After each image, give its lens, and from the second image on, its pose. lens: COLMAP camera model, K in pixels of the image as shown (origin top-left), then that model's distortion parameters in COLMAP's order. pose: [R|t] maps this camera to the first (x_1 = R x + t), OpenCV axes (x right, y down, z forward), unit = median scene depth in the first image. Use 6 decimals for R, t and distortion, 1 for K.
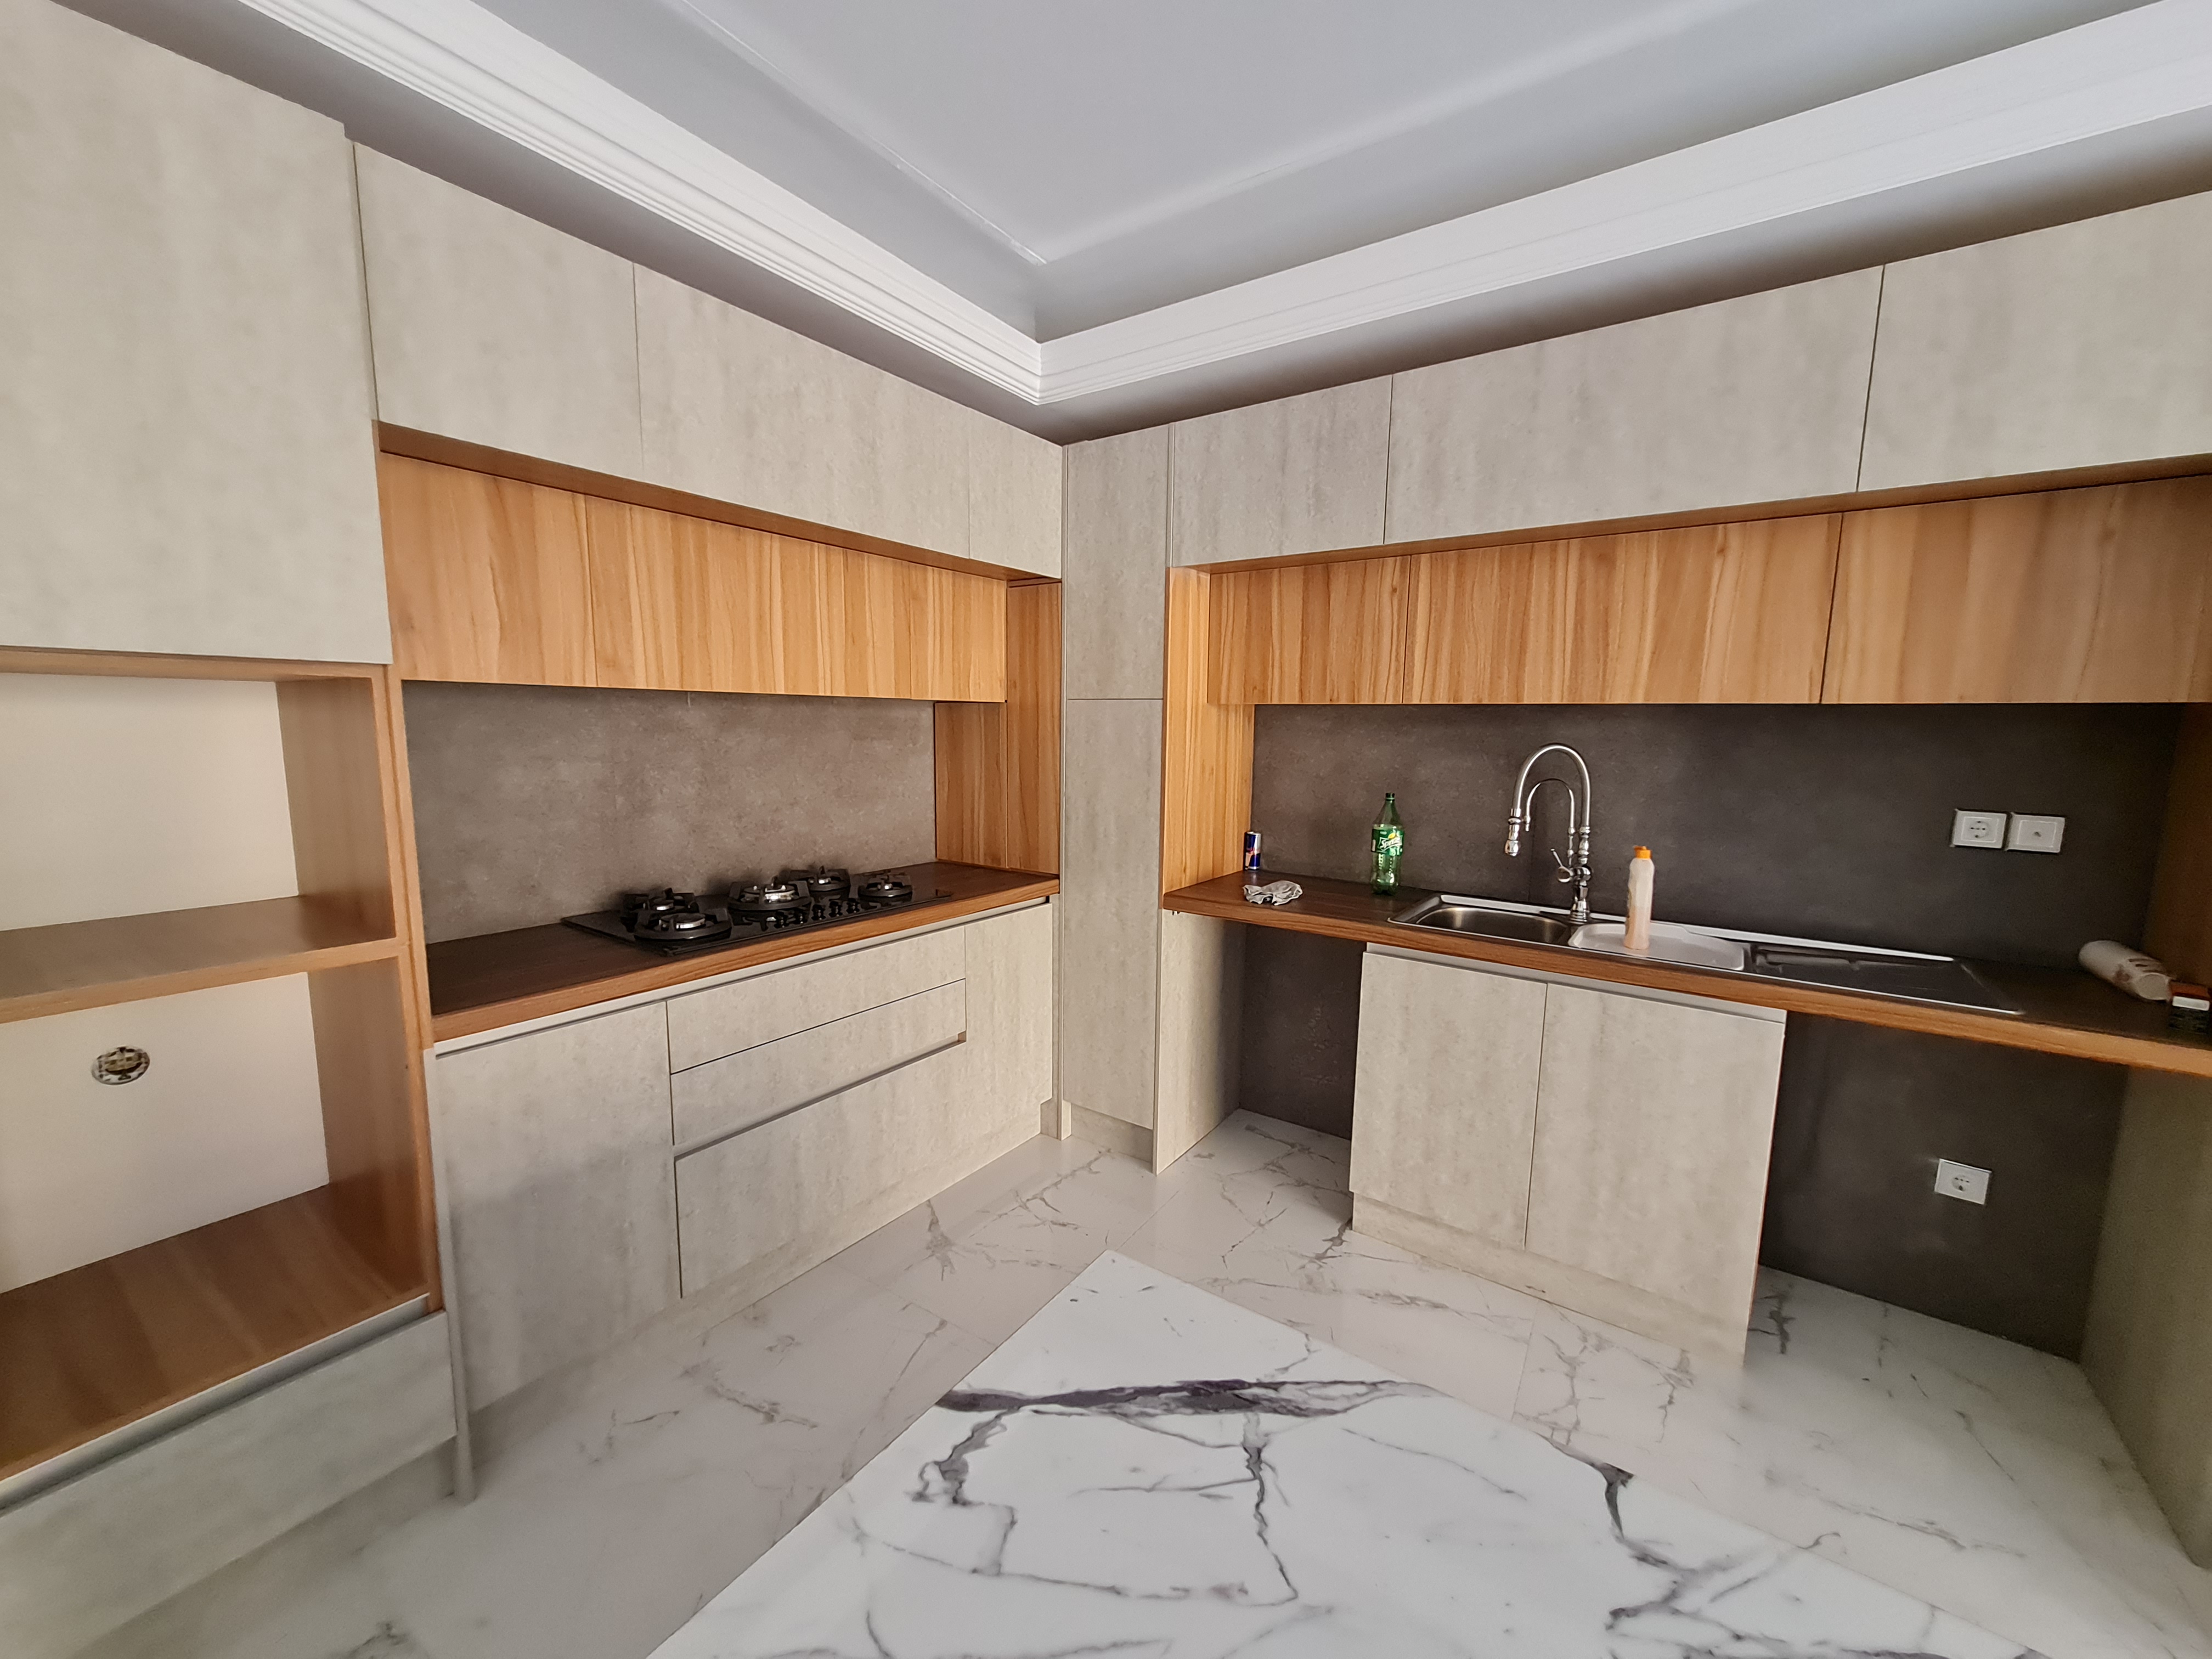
lens RADIAL K [[867.0, 0, 1104.2], [0, 867.0, 835.0], [0, 0, 1]] dist [0.003473, 0.000676]
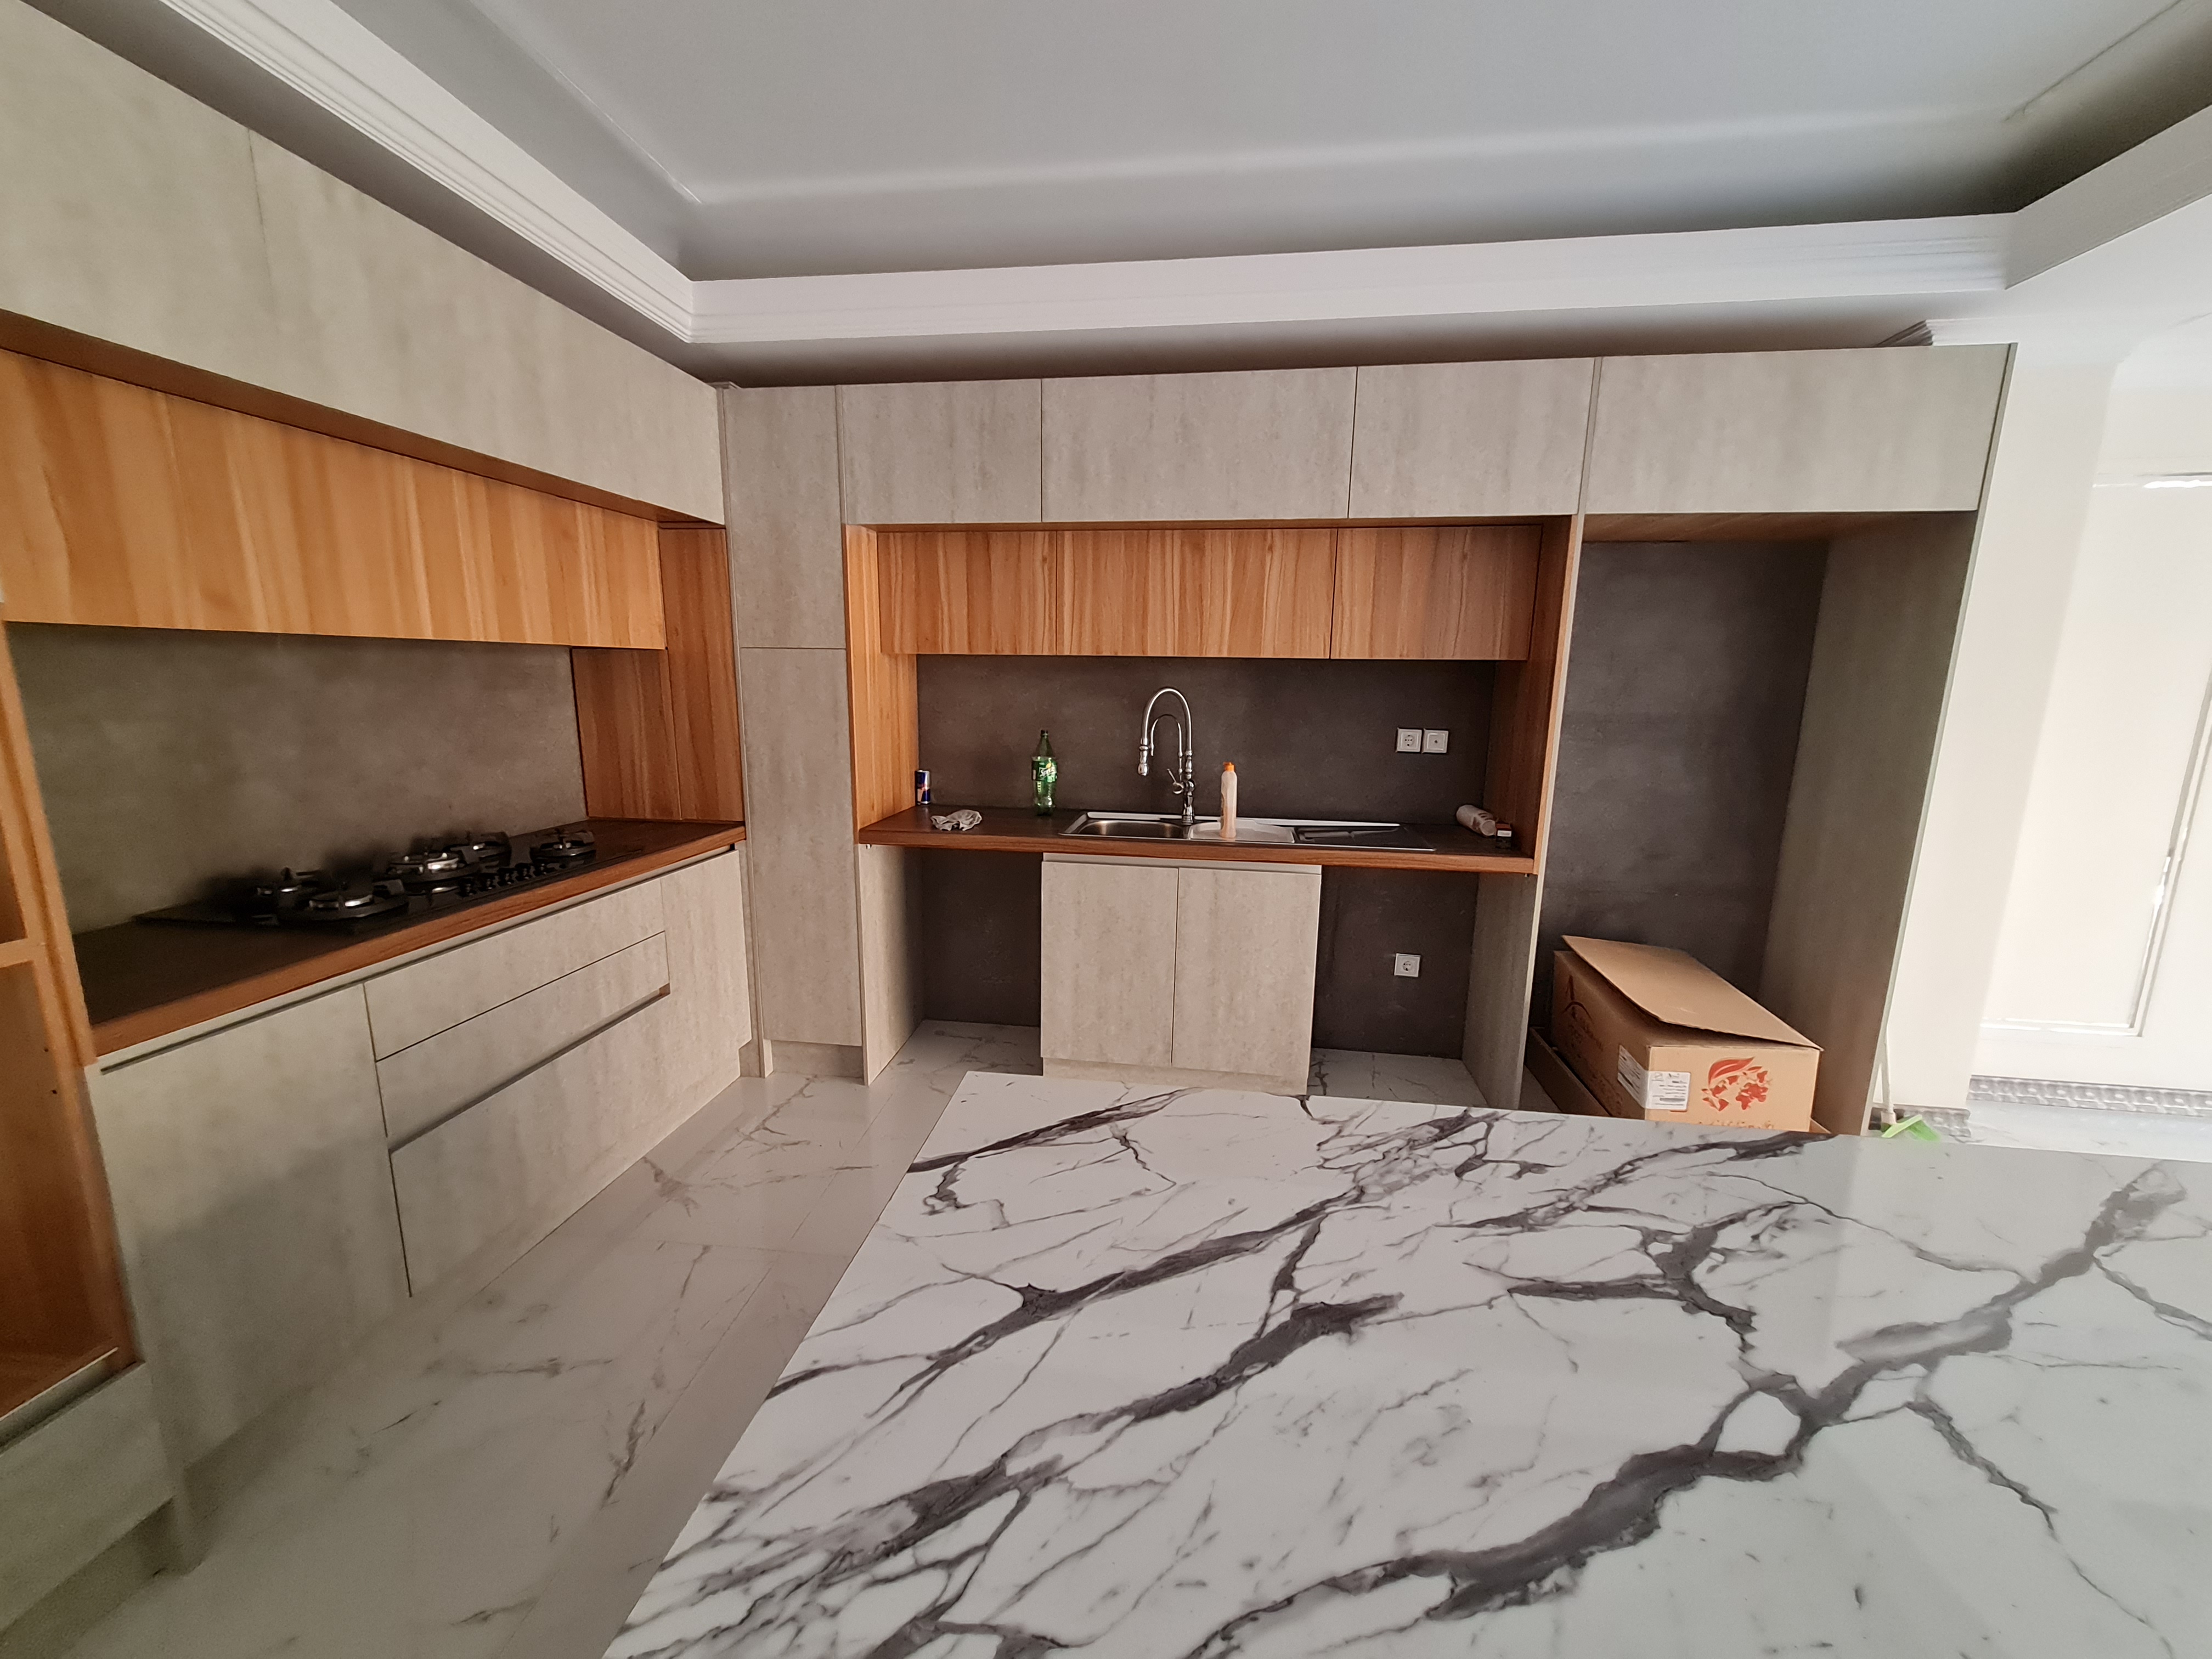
lens RADIAL K [[867.0, 0, 1104.2], [0, 867.0, 835.0], [0, 0, 1]] dist [0.003473, 0.000676]
pose [[0.888519, -0.086240, 0.450661, -0.167121], [0.058117, 0.995420, 0.075904, 0.010726], [-0.455143, -0.041251, 0.889462, -0.120457]]
